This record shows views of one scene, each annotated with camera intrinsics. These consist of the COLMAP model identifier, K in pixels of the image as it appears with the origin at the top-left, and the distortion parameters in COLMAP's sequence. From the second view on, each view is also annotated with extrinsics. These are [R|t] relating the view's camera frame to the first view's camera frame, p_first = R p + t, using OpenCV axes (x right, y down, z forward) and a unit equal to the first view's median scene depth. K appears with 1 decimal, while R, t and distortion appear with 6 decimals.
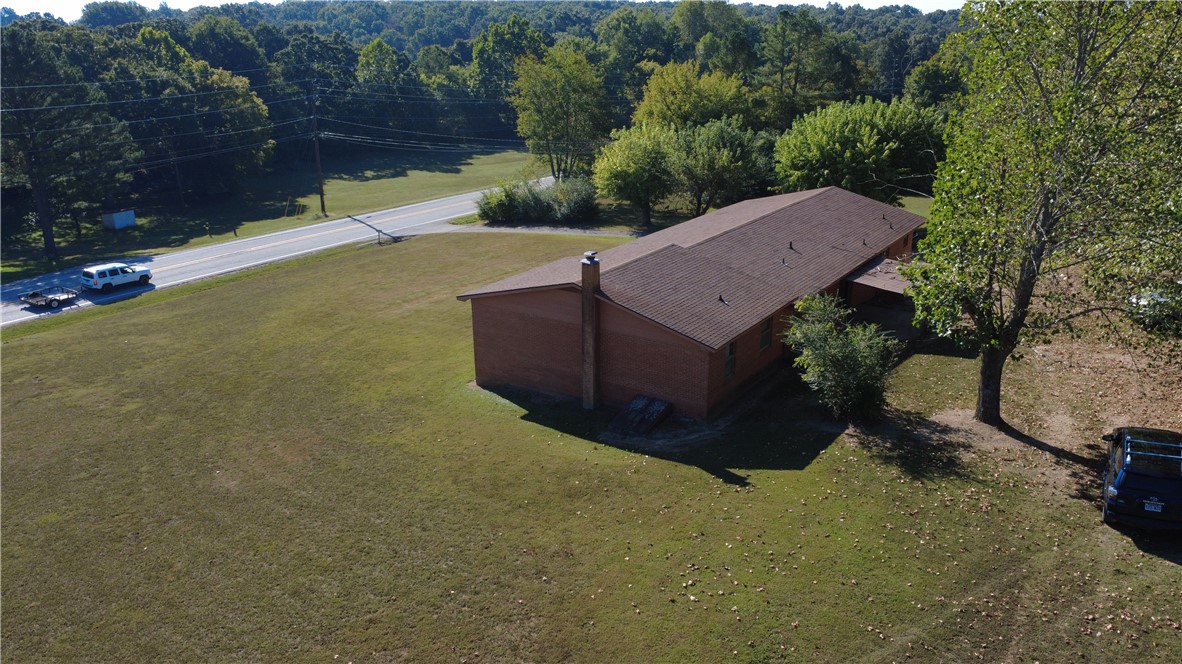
lens RADIAL K [[905.5, 0, 591.9], [0, 905.5, 331.6], [0, 0, 1]] dist [-0.011368, 0.007103]
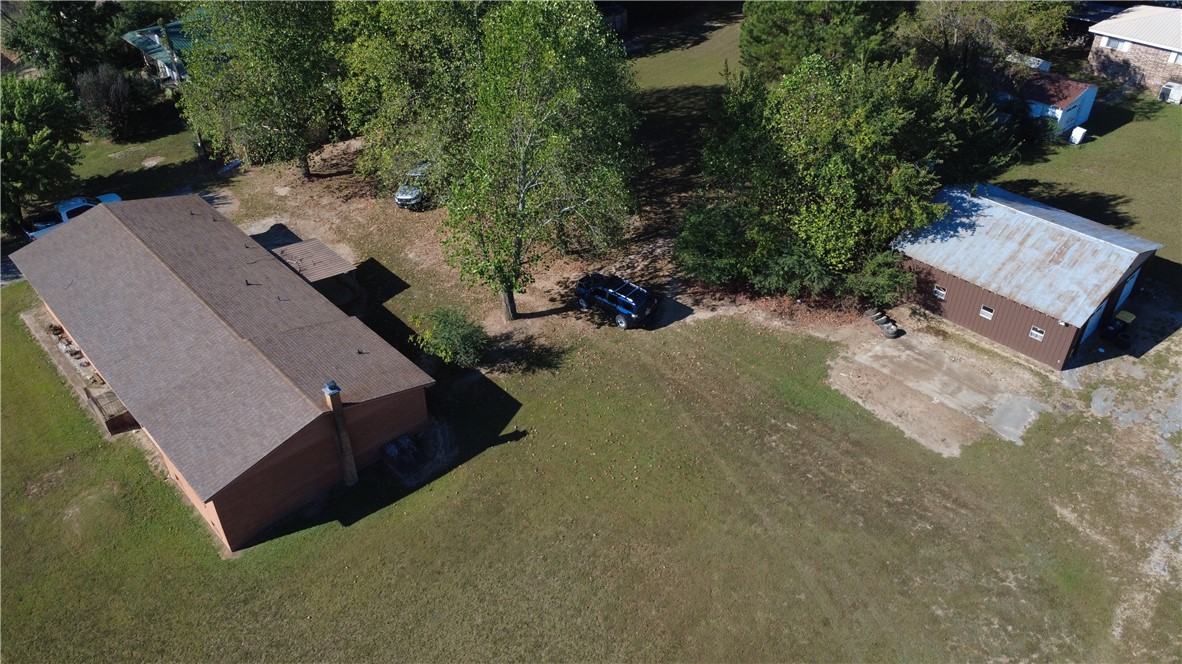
lens RADIAL K [[905.5, 0, 591.5], [0, 905.5, 334.3], [0, 0, 1]] dist [-0.011368, 0.007103]
pose [[0.226182, -0.570213, 0.789746, -0.931901], [0.304947, 0.811453, 0.498550, -0.707469], [-0.925121, 0.128067, 0.357421, 0.251217]]
